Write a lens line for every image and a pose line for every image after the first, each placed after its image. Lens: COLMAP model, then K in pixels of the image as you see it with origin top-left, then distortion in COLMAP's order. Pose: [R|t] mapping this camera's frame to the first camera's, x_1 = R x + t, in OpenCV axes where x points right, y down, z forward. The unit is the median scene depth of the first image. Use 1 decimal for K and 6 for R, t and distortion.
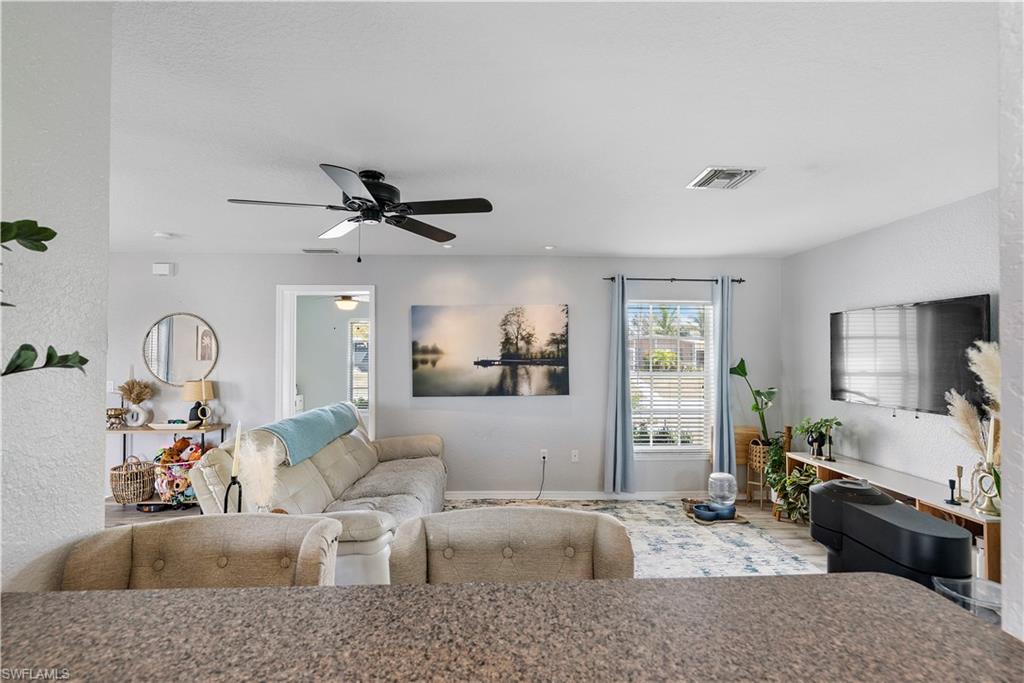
lens RADIAL K [[463.7, 0, 508.4], [0, 463.7, 346.6], [0, 0, 1]] dist [0.000066, 0.000235]
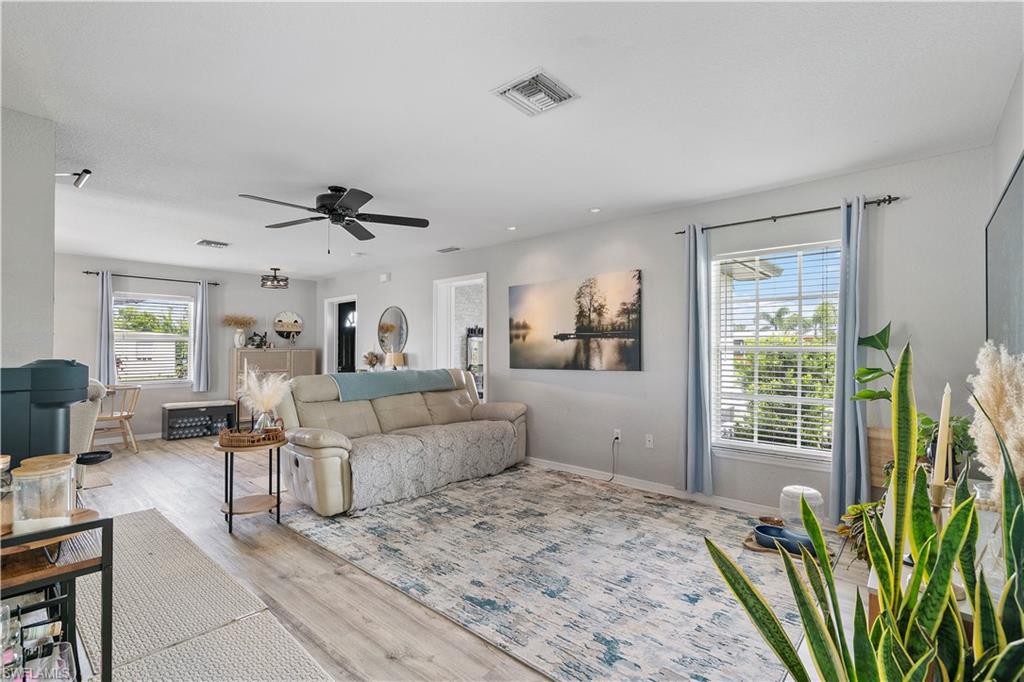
lens RADIAL K [[463.7, 0, 511.2], [0, 463.7, 343.1], [0, 0, 1]] dist [0.000066, 0.000235]
pose [[0.735719, -0.009831, -0.677216, 0.550480], [0.011524, 0.999932, -0.001996, 0.049906], [0.677189, -0.006336, 0.735782, 0.181819]]
